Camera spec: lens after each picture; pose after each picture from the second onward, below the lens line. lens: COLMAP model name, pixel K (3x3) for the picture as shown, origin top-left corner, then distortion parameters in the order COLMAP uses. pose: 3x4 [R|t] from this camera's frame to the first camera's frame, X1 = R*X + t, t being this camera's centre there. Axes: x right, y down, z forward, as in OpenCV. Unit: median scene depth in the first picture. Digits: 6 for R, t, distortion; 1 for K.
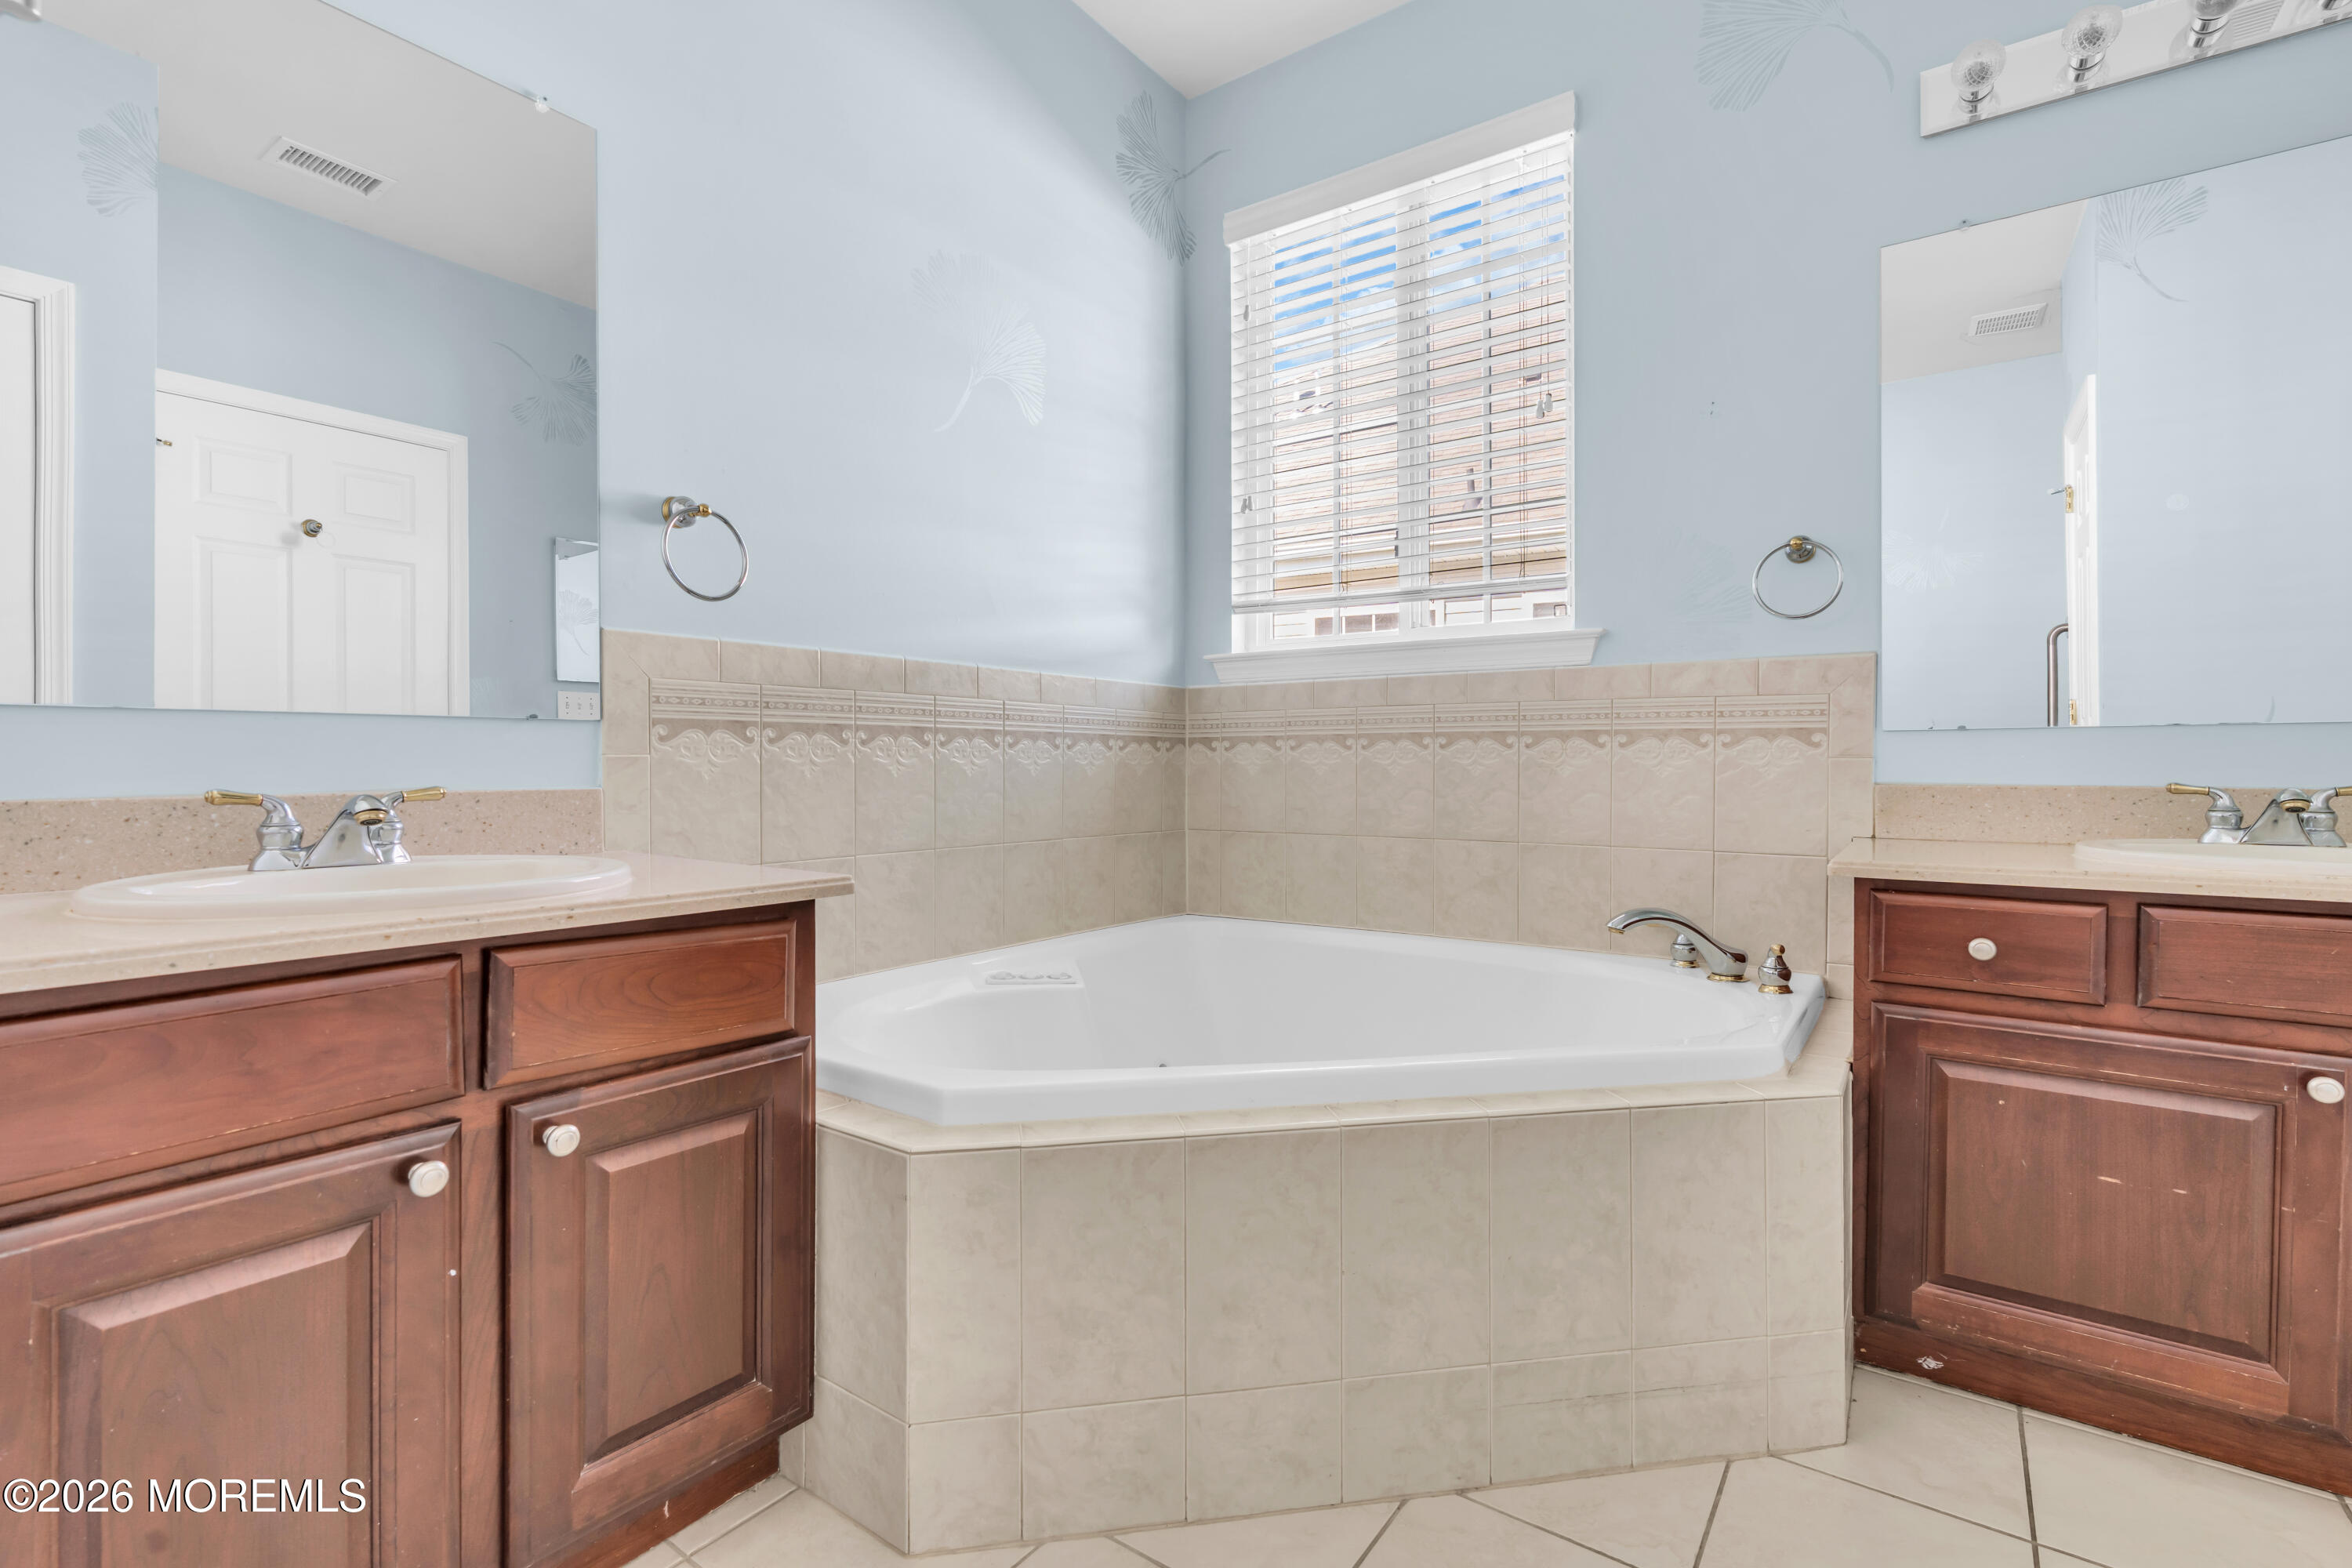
lens RADIAL K [[1073.2, 0, 1173.7], [0, 1073.2, 787.4], [0, 0, 1]] dist [-0.015934, 0.006278]
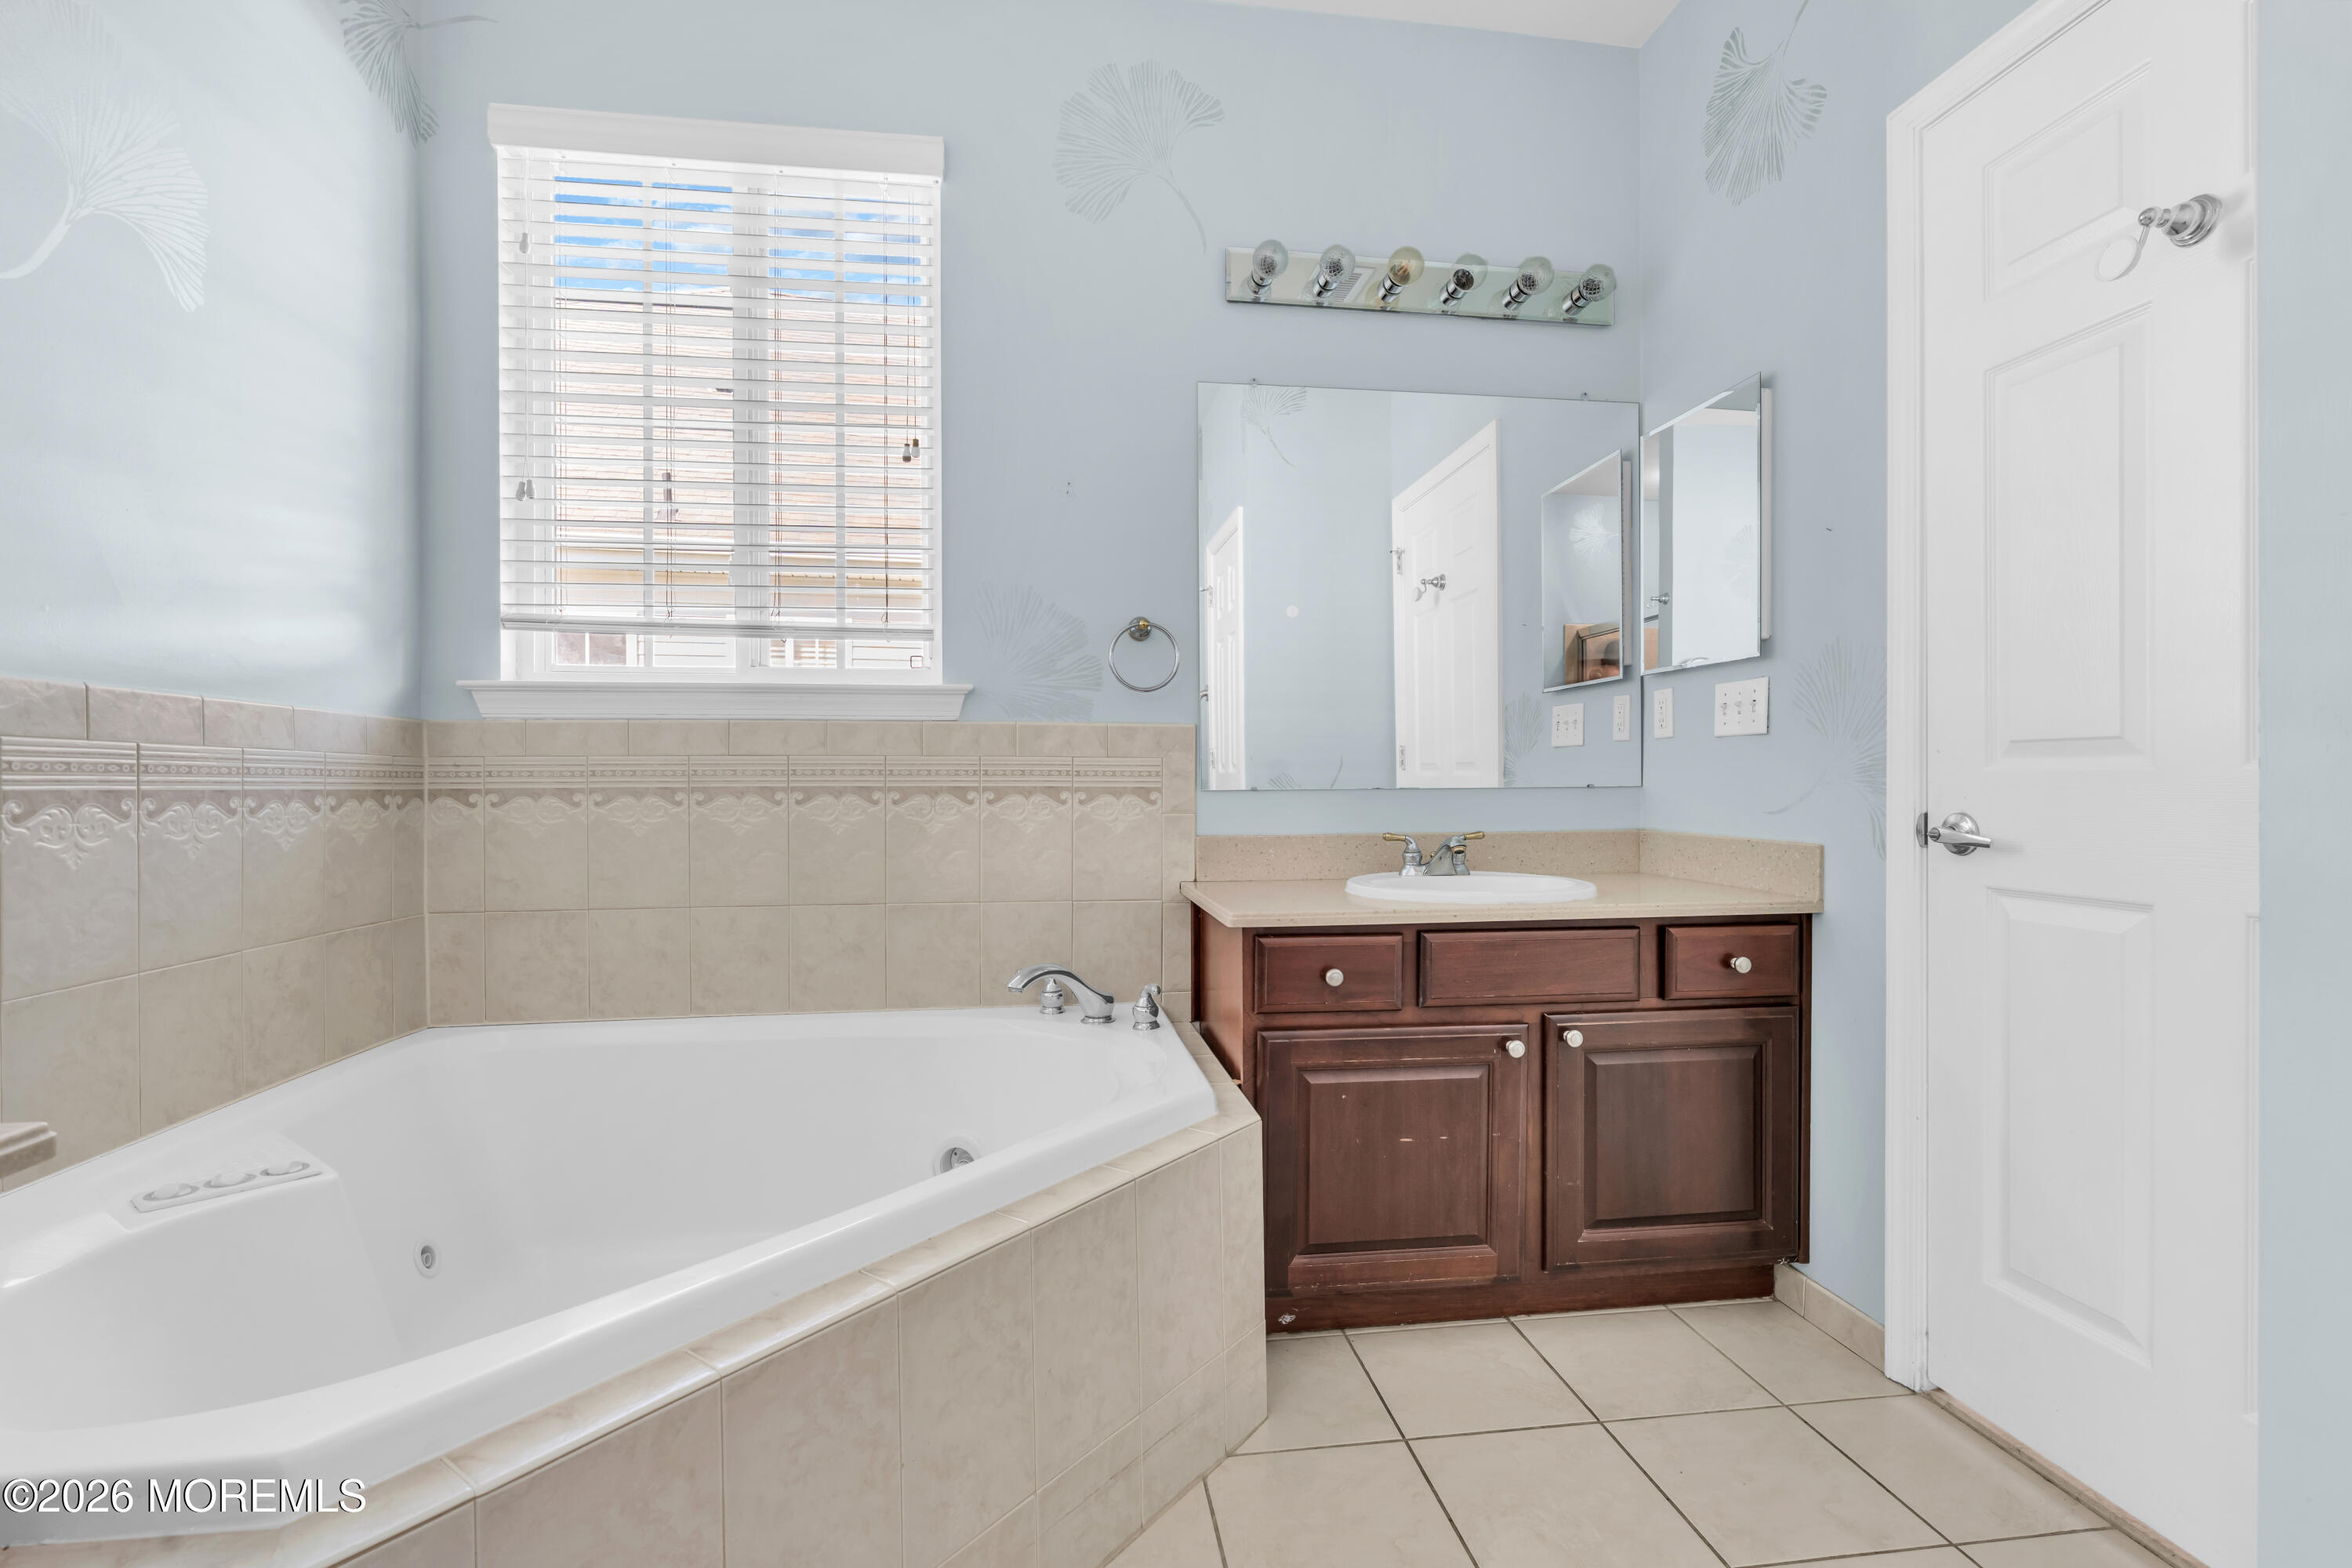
lens RADIAL K [[1070.1, 0, 1179.7], [0, 1070.1, 798.7], [0, 0, 1]] dist [-0.014653, 0.006745]
pose [[0.721214, -0.012215, 0.692605, -0.160421], [0.017019, 0.999855, -0.000088, -0.040971], [-0.692503, 0.011851, 0.721317, 0.150134]]
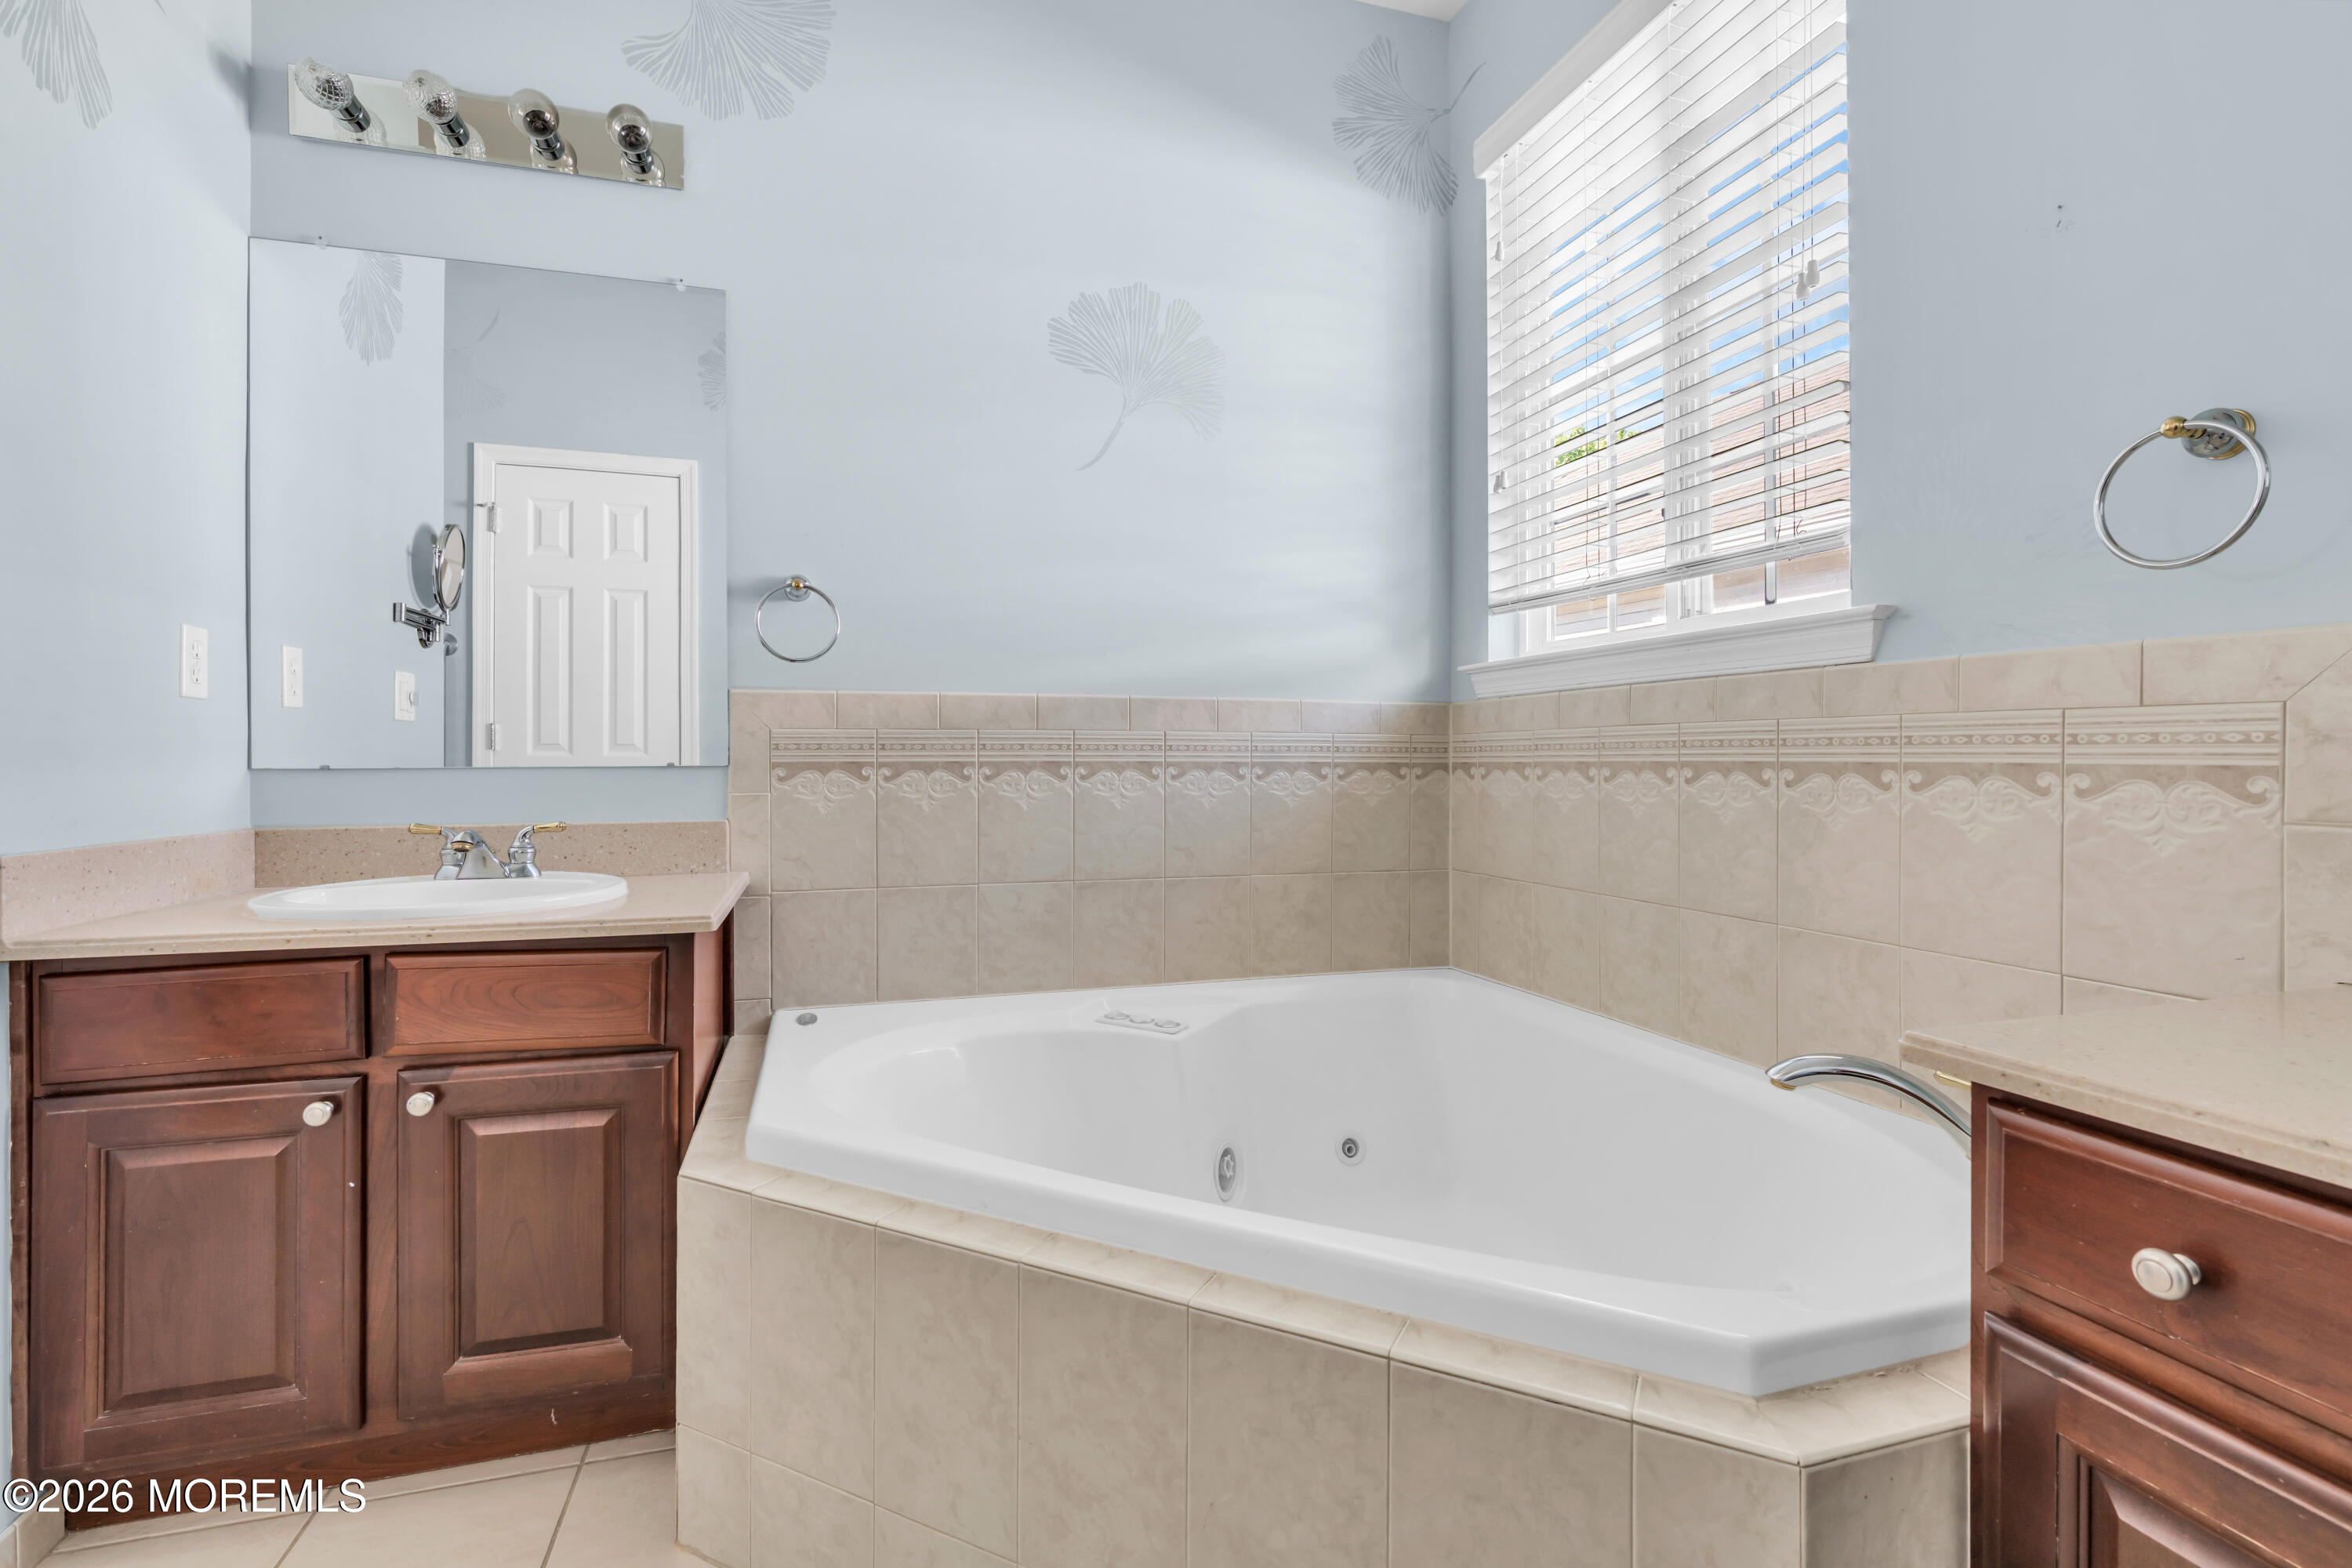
lens RADIAL K [[1075.4, 0, 1173.6], [0, 1075.4, 769.9], [0, 0, 1]] dist [-0.014932, 0.006796]
pose [[0.795987, 0.005304, -0.605291, 0.472035], [-0.012334, 0.999896, -0.007458, -0.041460], [0.605188, 0.013402, 0.795970, 0.245028]]
